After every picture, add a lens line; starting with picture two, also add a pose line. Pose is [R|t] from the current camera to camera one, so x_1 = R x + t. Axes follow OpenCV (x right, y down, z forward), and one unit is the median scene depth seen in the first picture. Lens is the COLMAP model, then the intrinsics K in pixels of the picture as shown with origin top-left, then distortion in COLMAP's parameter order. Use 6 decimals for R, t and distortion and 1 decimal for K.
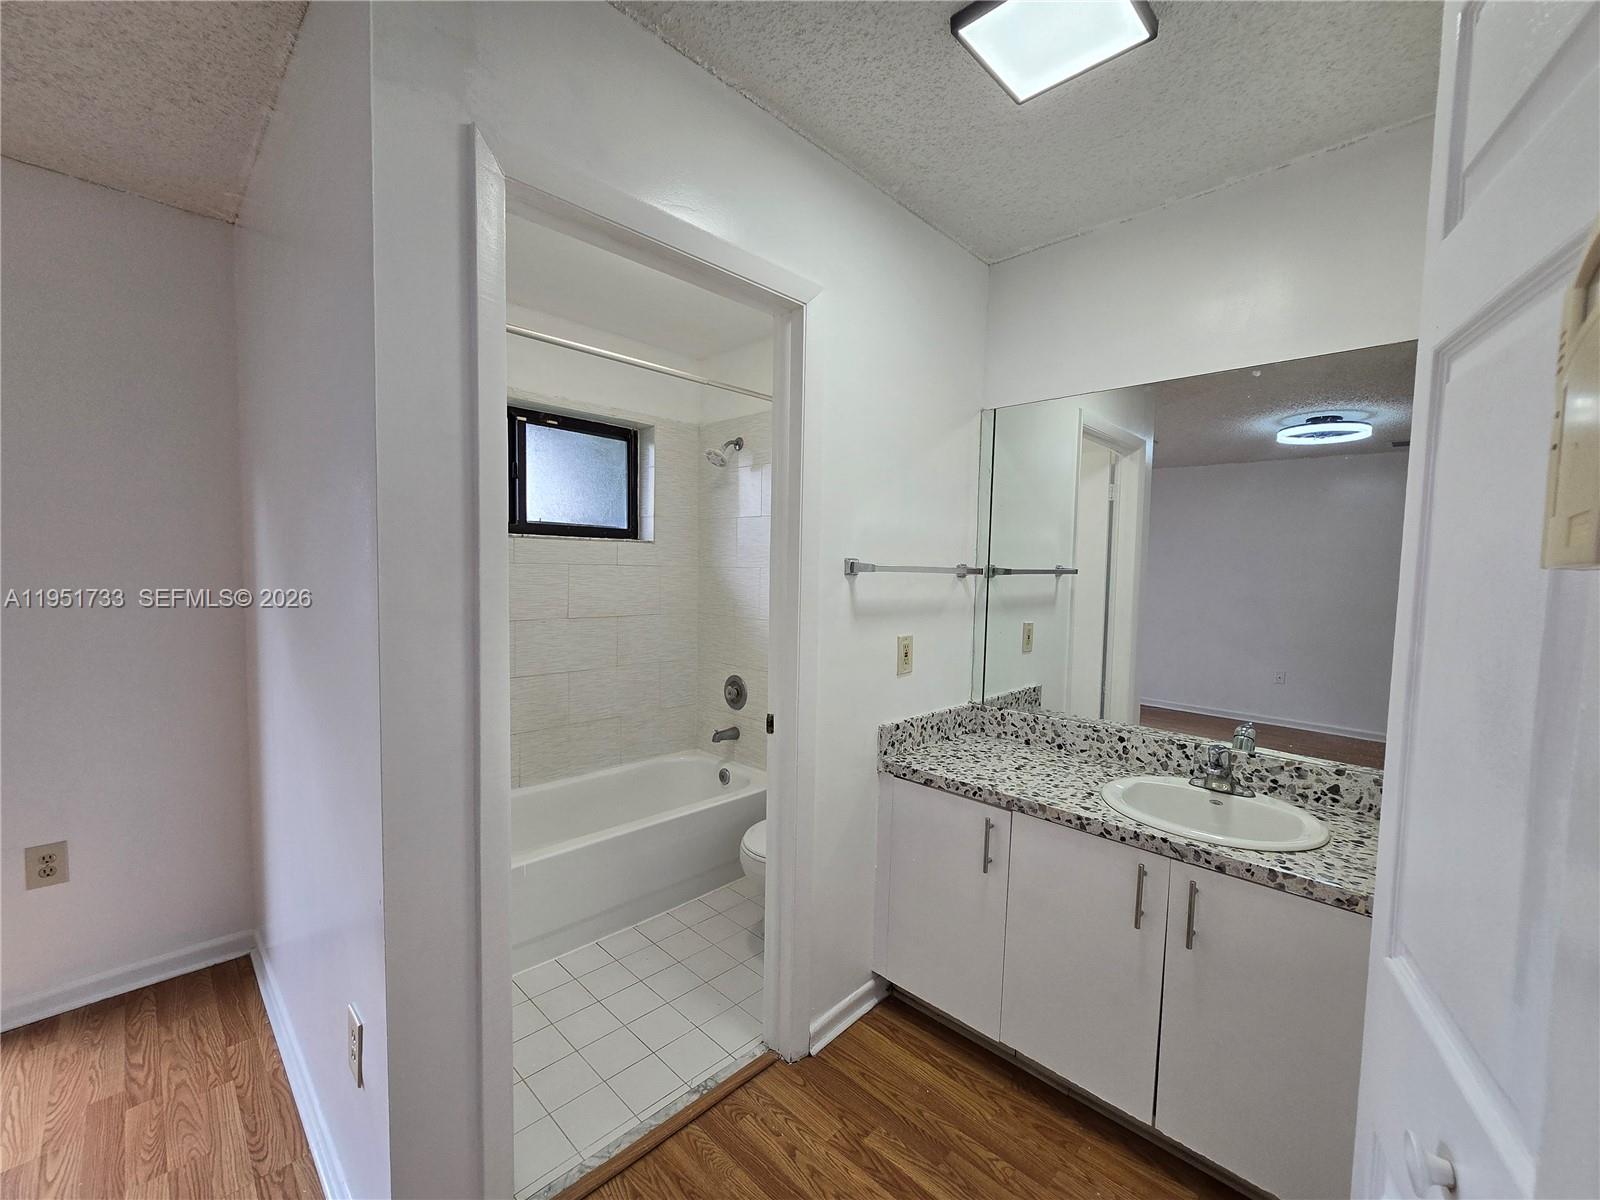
lens RADIAL K [[657.1, 0, 797.8], [0, 657.1, 607.4], [0, 0, 1]] dist [0.008833, -0.000042]
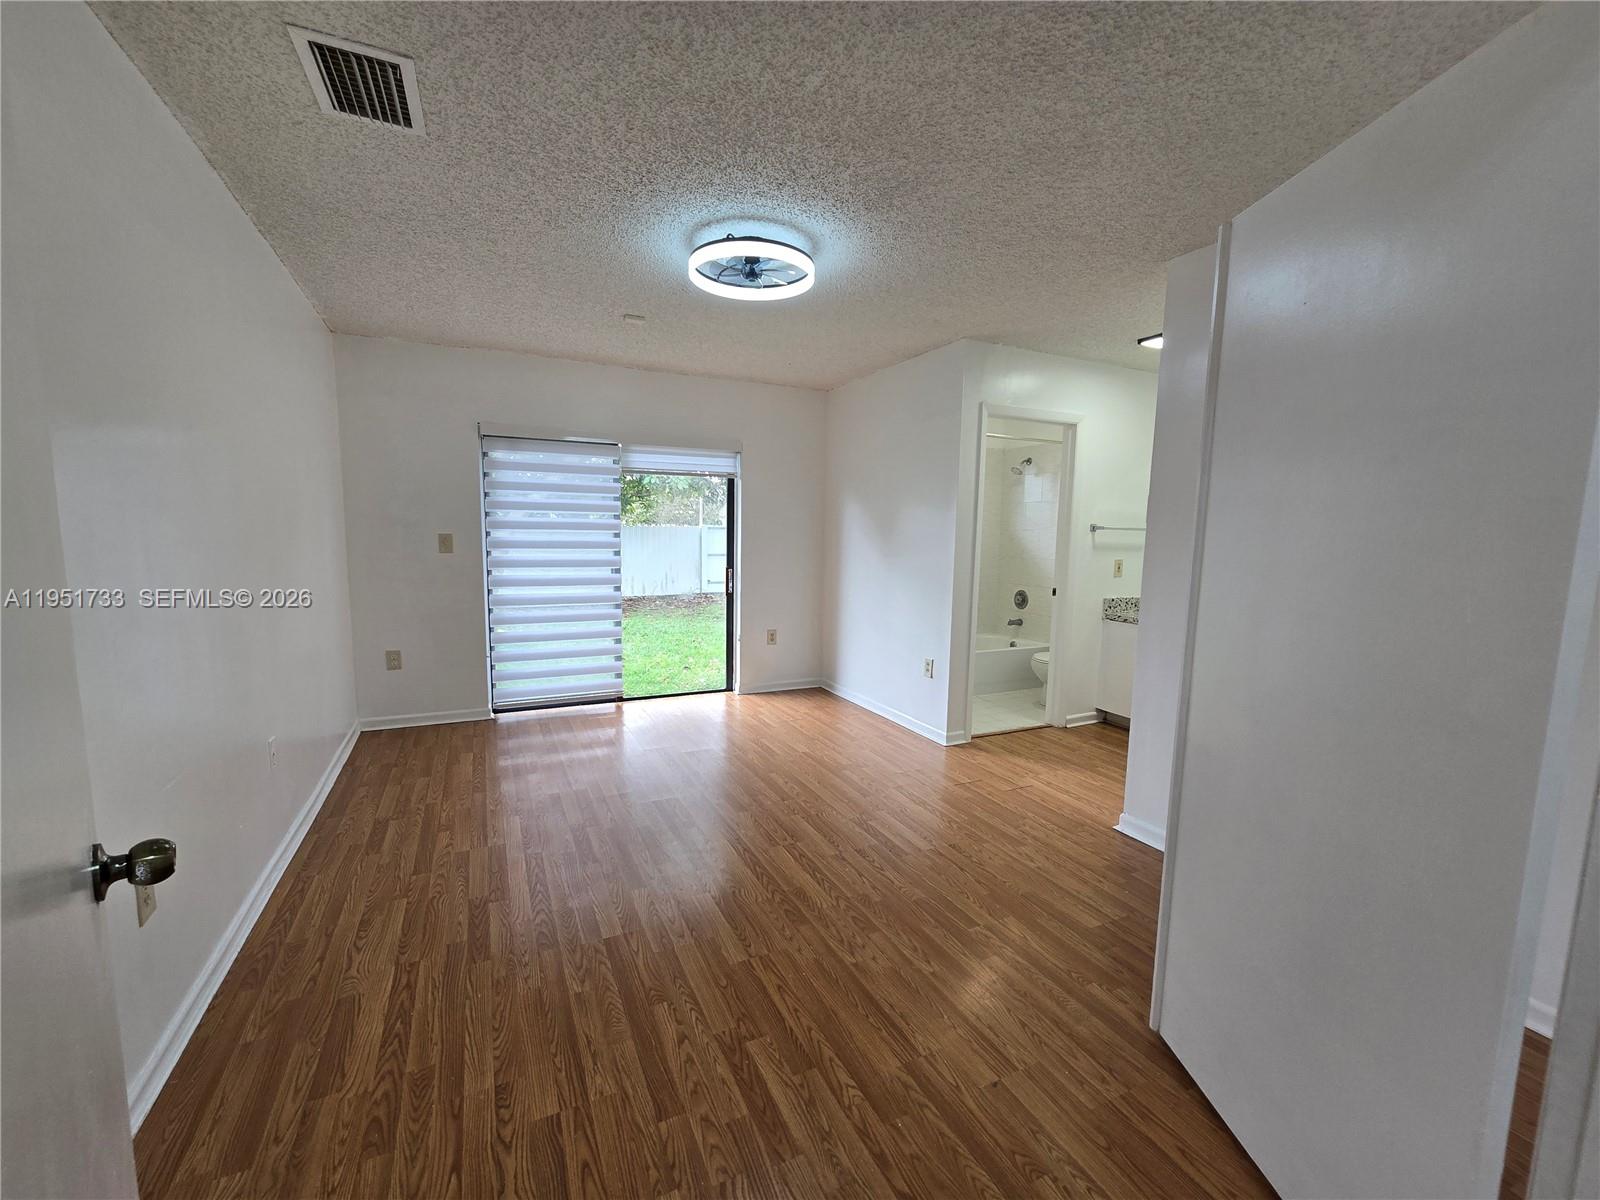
lens RADIAL K [[657.1, 0, 797.8], [0, 657.1, 607.4], [0, 0, 1]] dist [0.008833, -0.000042]
pose [[0.941075, 0.036650, -0.336207, -0.104877], [-0.020678, 0.998486, 0.050964, 0.117069], [0.337565, -0.041009, 0.940408, -1.487188]]
